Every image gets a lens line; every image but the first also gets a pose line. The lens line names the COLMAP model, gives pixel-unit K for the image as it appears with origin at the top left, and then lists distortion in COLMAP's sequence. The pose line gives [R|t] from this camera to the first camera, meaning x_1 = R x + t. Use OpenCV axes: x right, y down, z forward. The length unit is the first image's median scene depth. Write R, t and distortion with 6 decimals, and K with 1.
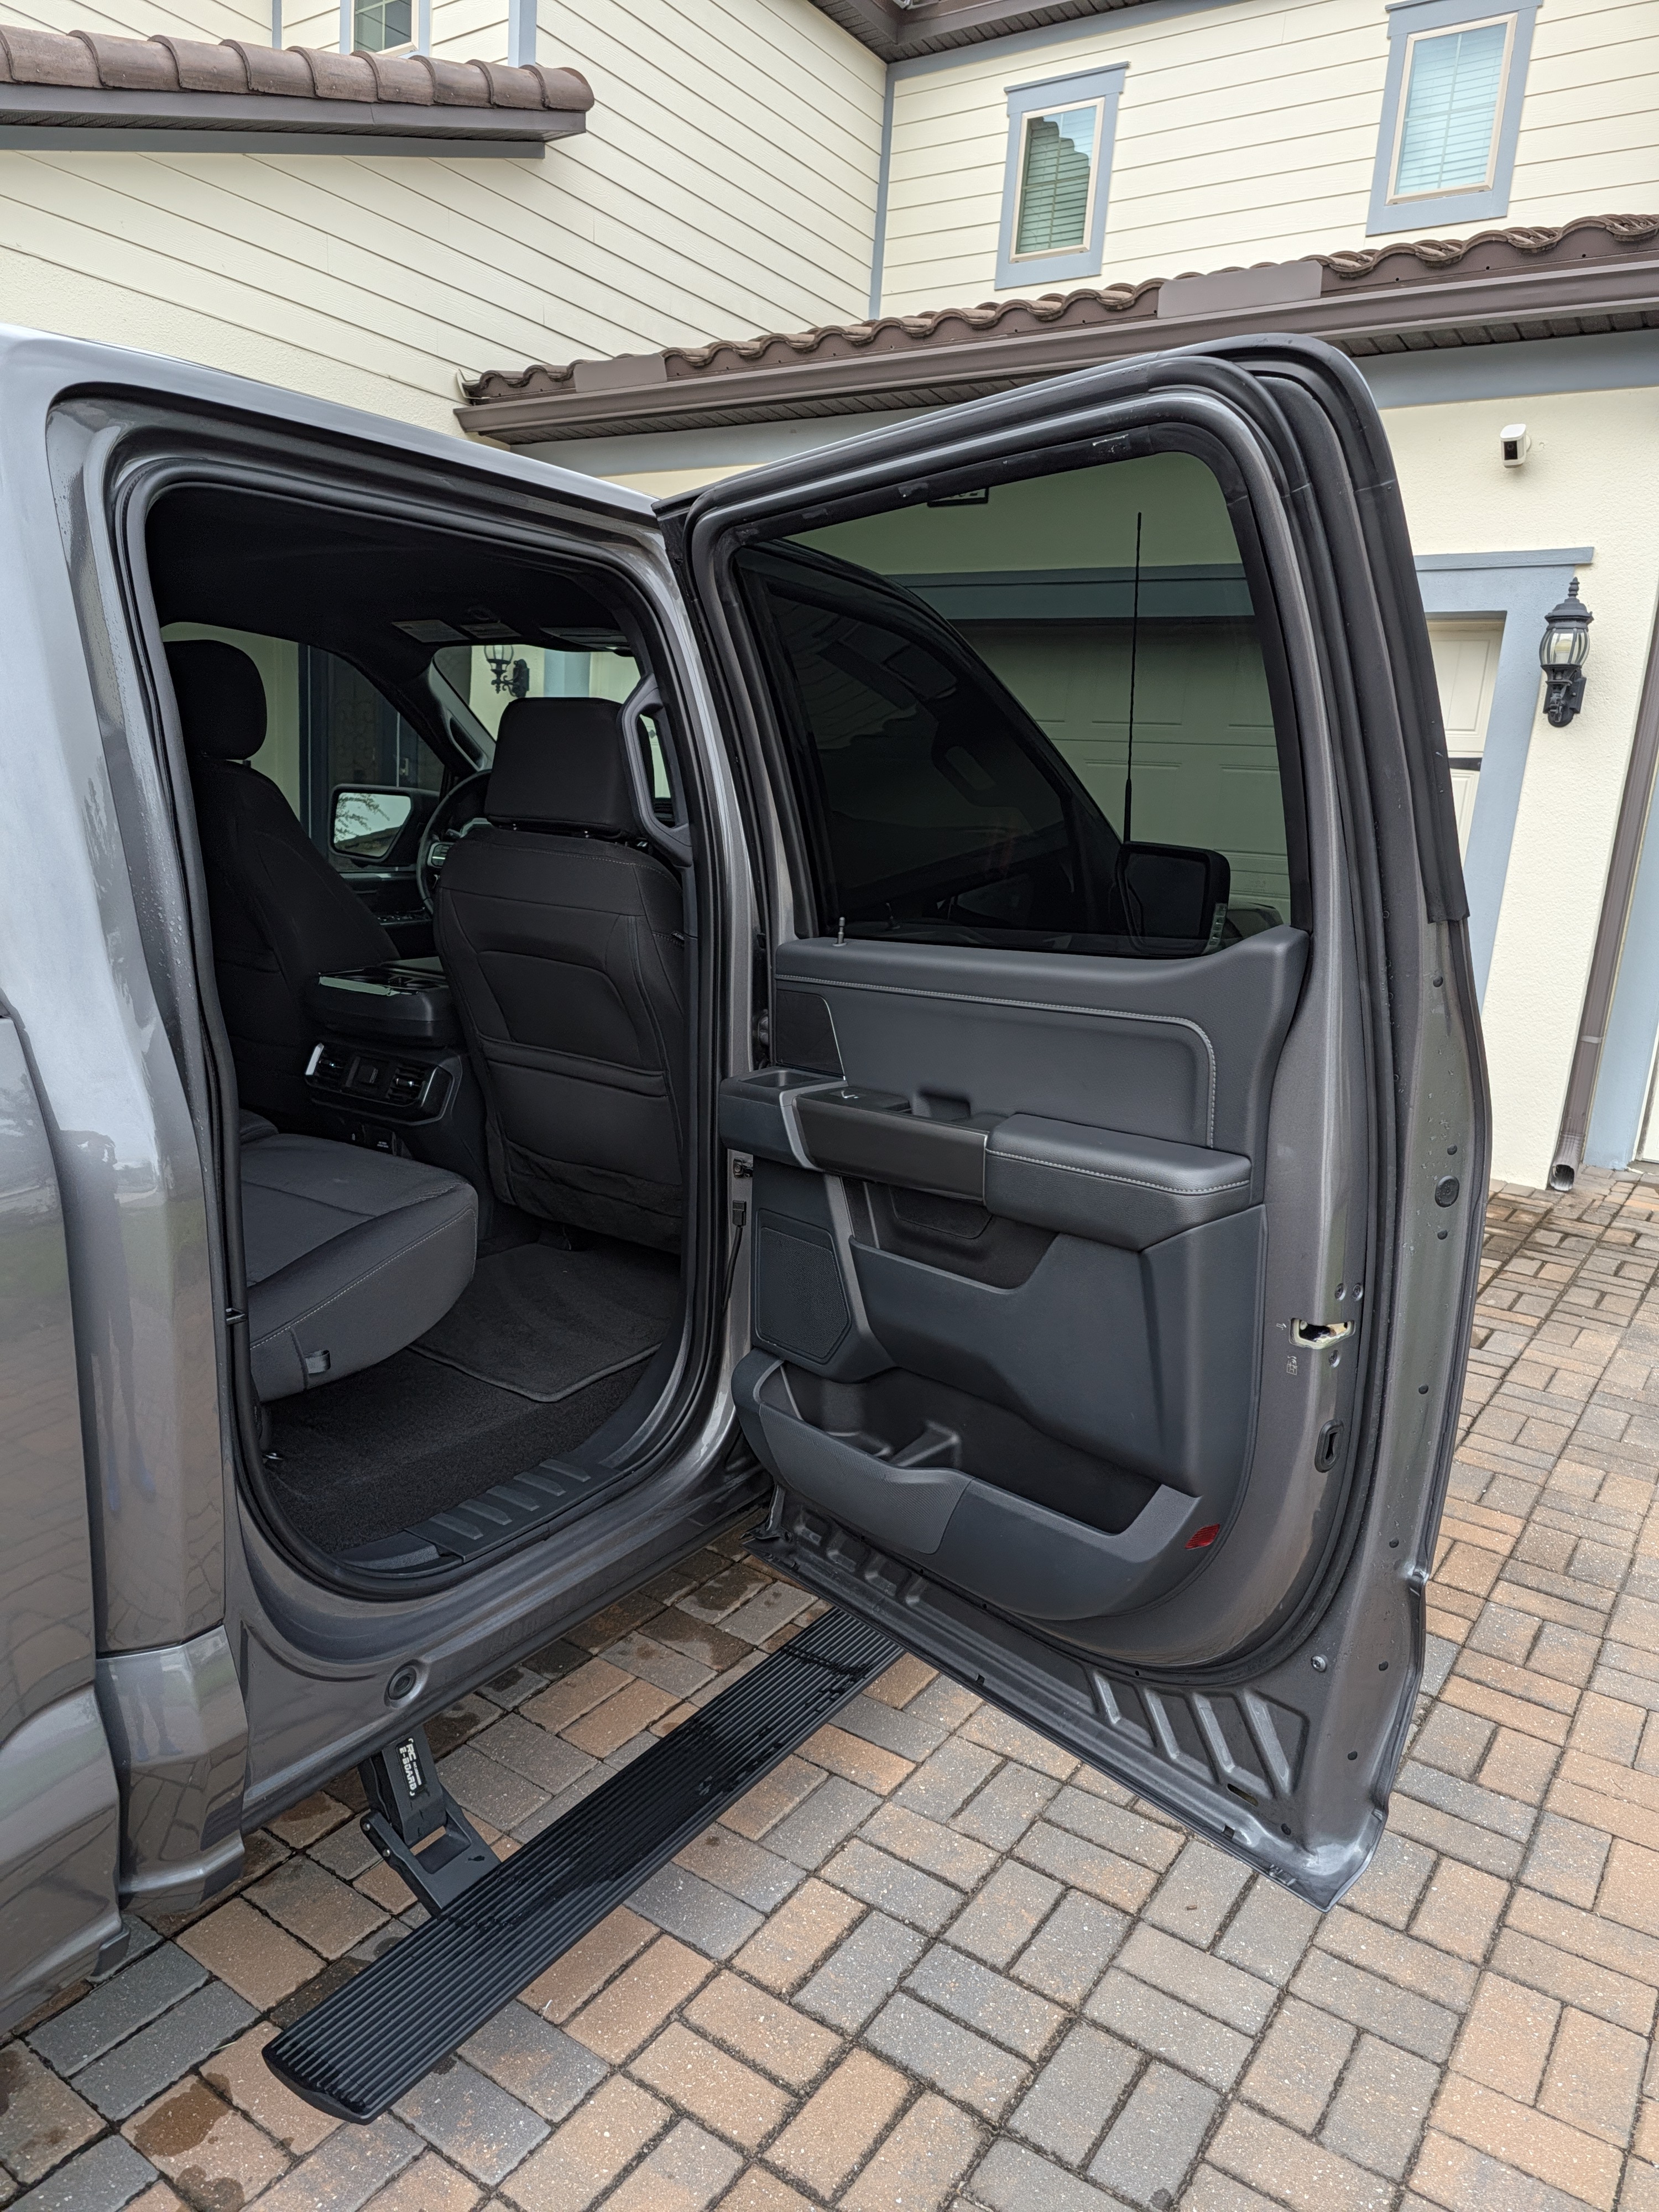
lens RADIAL K [[1509.8, 0, 829.5], [0, 1509.8, 1106.0], [0, 0, 1]] dist [0.005089, 0.003022]
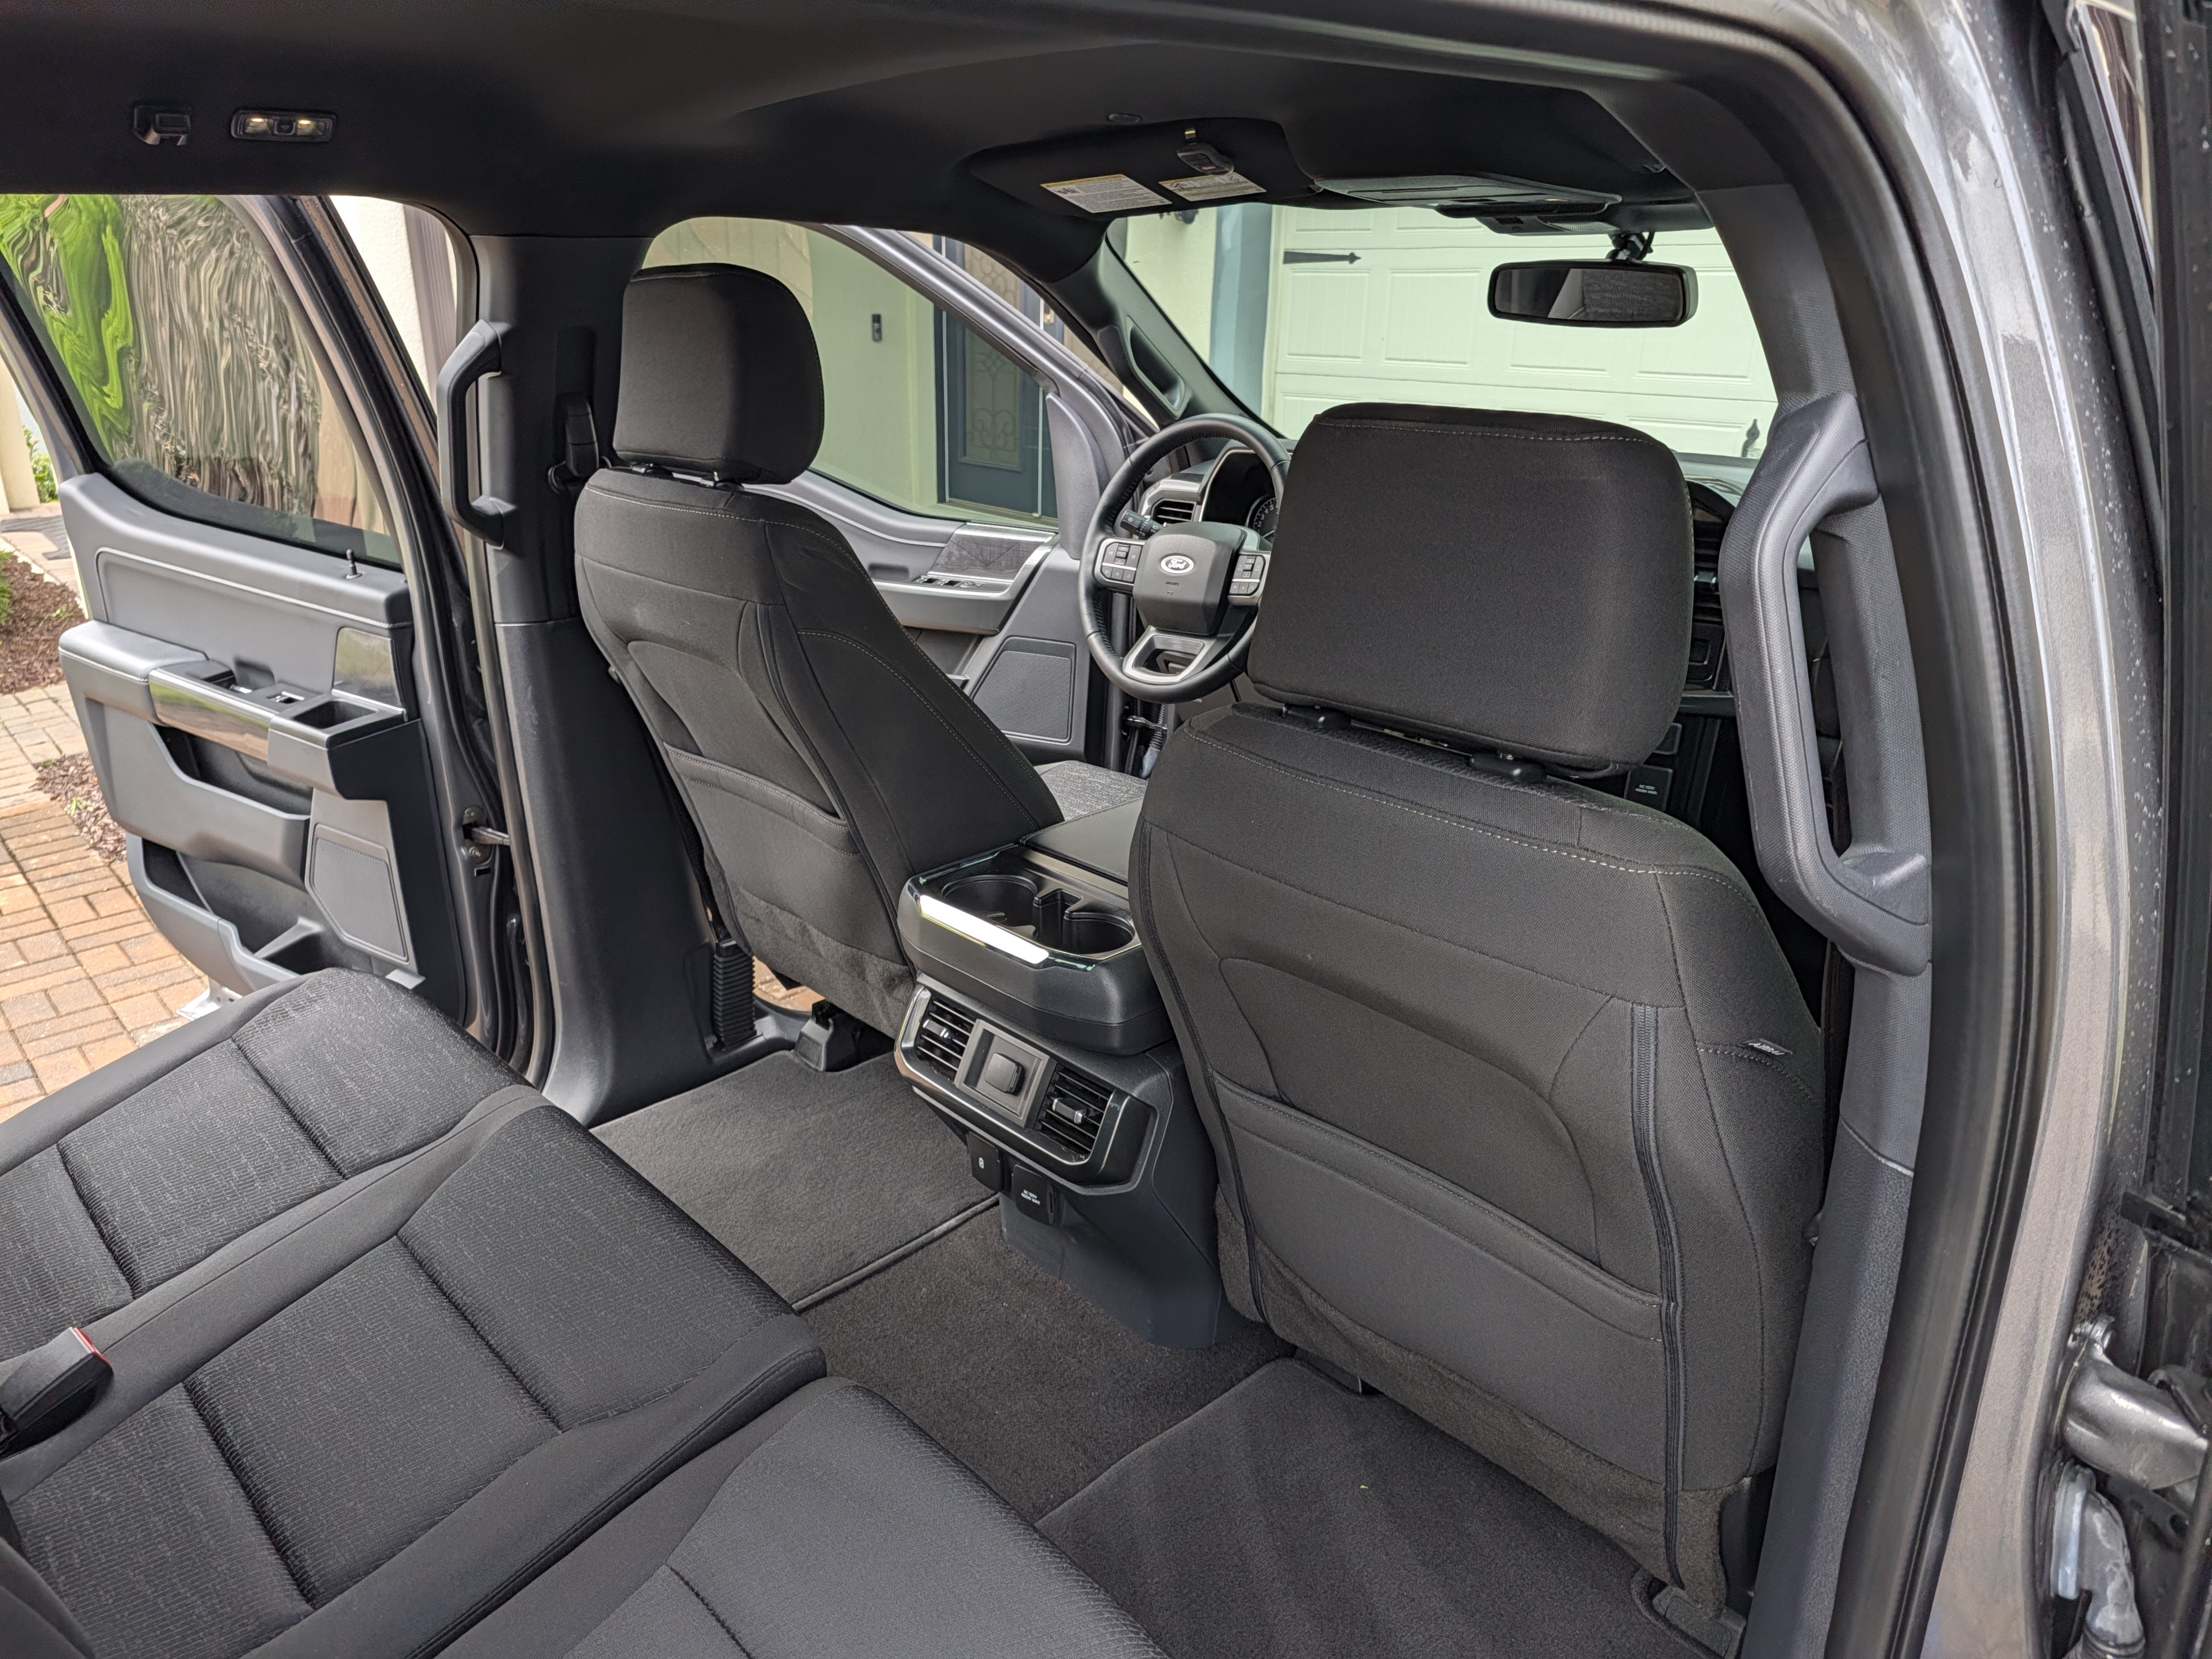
lens RADIAL K [[1509.8, 0, 1106.0], [0, 1509.8, 829.5], [0, 0, 1]] dist [0.005089, 0.003022]
pose [[0.972704, 0.037319, -0.229030, -0.153616], [-0.006153, 0.990784, 0.135311, -0.189478], [0.231969, -0.130208, 0.963969, 0.516233]]
